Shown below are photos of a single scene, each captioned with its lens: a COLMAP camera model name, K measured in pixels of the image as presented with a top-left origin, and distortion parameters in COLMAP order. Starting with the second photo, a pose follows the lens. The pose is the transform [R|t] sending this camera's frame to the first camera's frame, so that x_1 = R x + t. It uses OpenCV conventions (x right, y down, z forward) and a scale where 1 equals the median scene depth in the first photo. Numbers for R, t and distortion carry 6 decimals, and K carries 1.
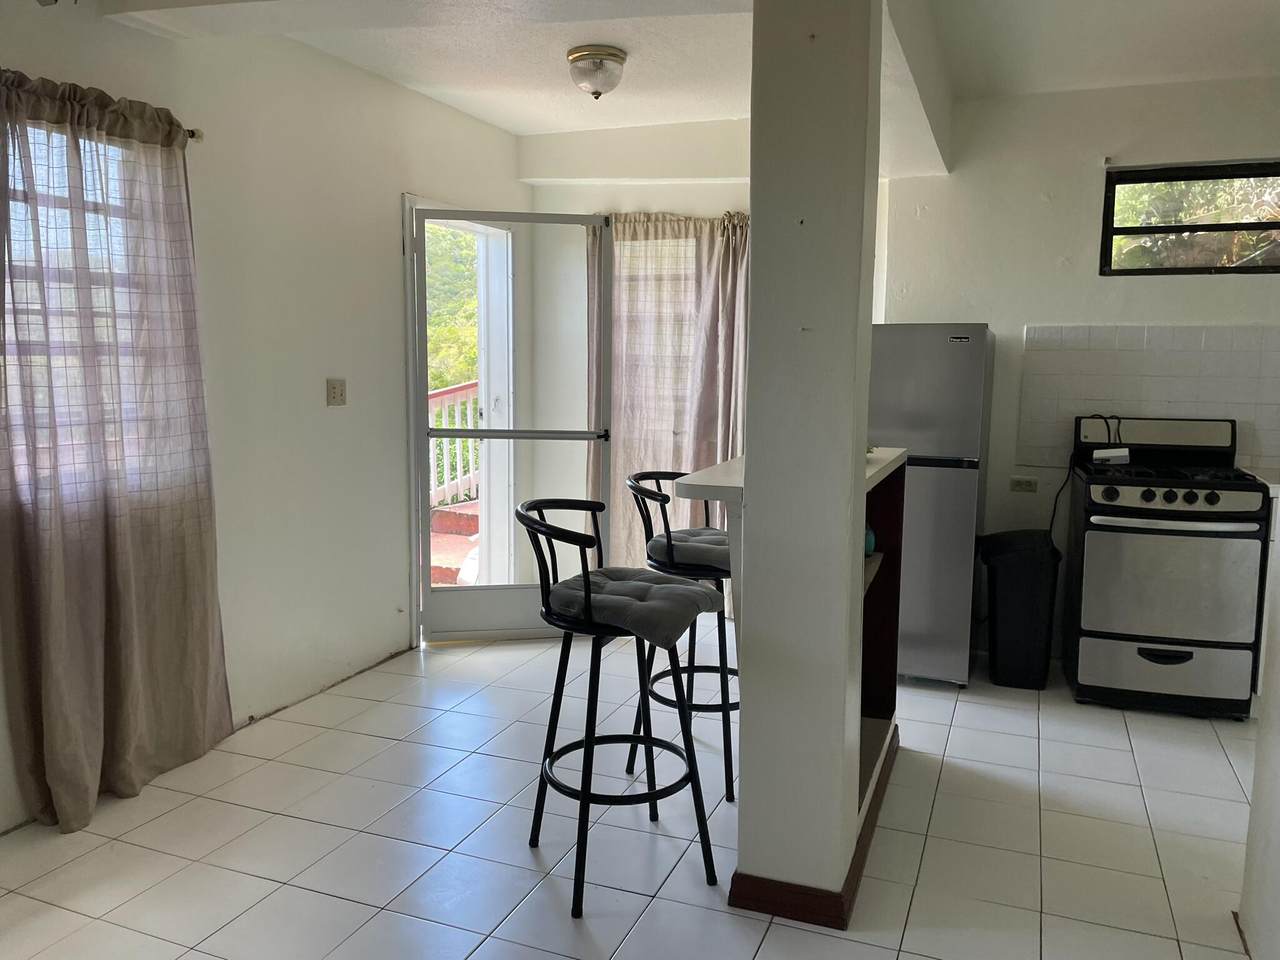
lens RADIAL K [[972.0, 0, 644.4], [0, 972.0, 472.9], [0, 0, 1]] dist [0.061057, -0.068973]
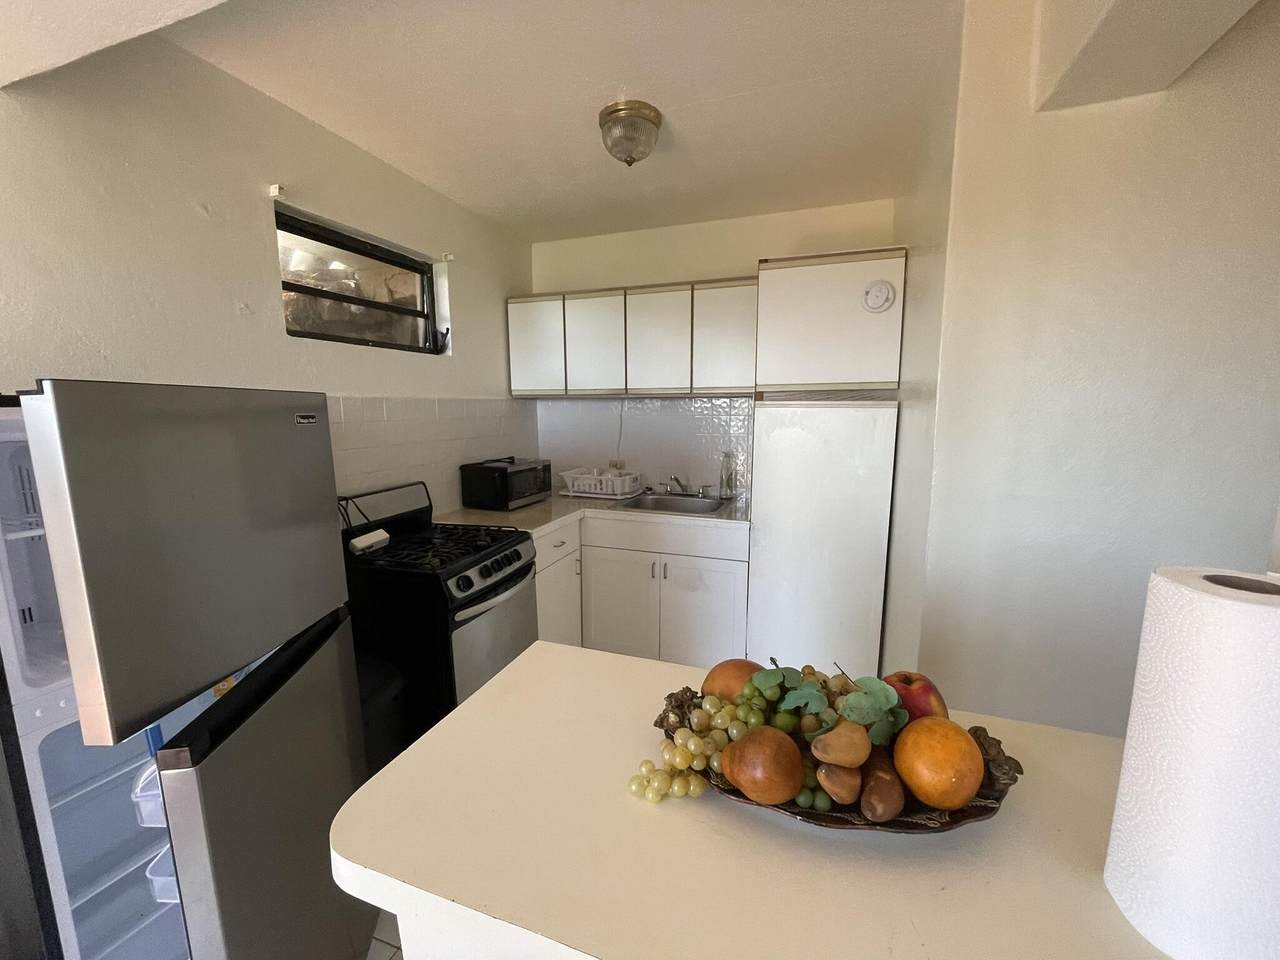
lens RADIAL K [[518.1, 0, 642.4], [0, 518.1, 481.0], [0, 0, 1]] dist [0.000236, 0.000816]
pose [[-0.011880, -0.152569, 0.988221, 0.010744], [0.128089, 0.979917, 0.152827, -0.126246], [-0.991692, 0.128396, 0.007901, 0.832374]]
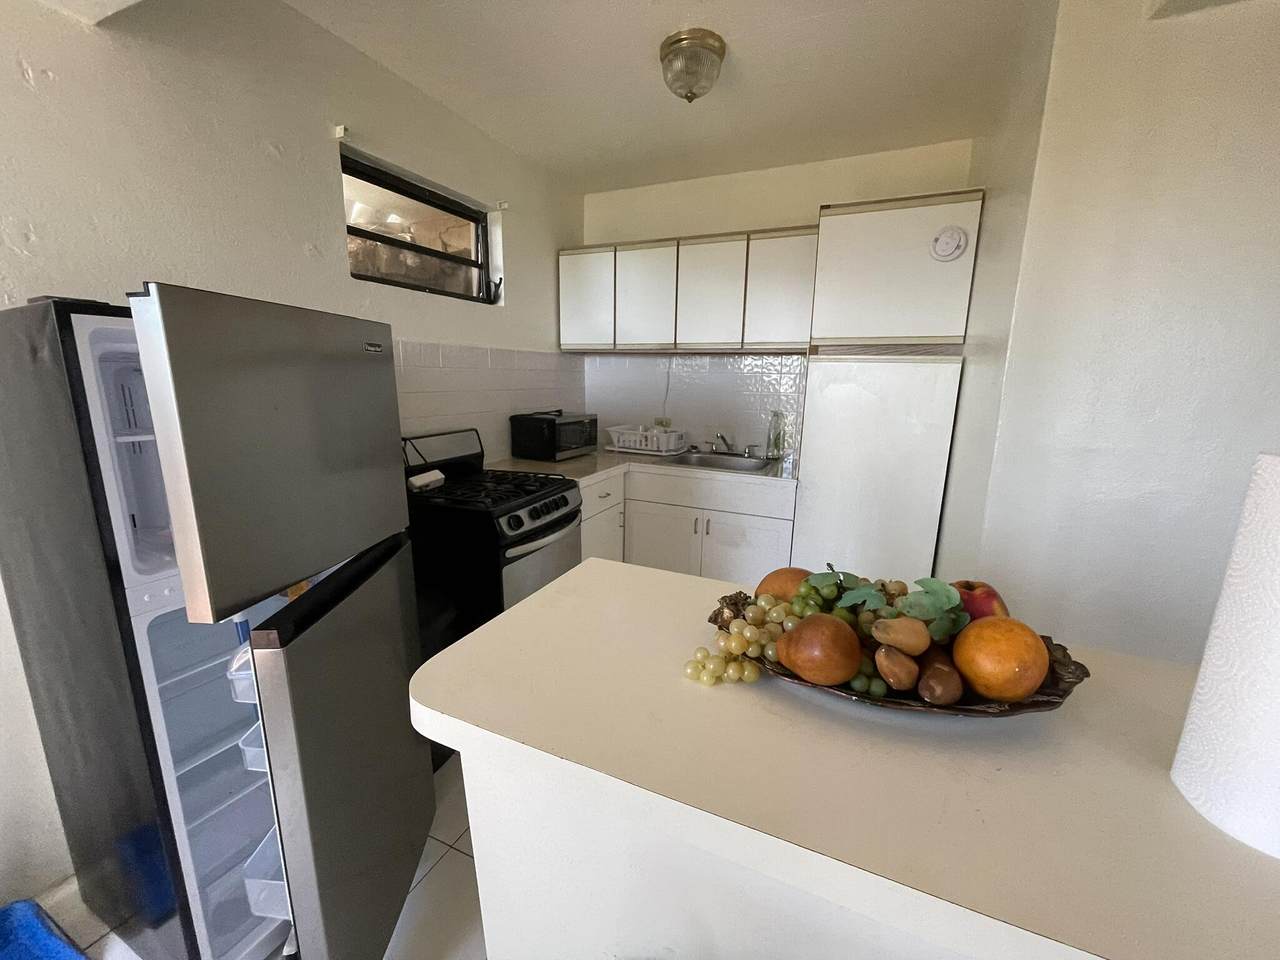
lens RADIAL K [[518.1, 0, 642.1], [0, 518.1, 482.0], [0, 0, 1]] dist [0.000236, 0.000816]
pose [[0.071114, -0.207577, 0.975630, 0.004115], [0.107354, 0.974018, 0.199409, -0.104294], [-0.991674, 0.090557, 0.091551, 0.842049]]
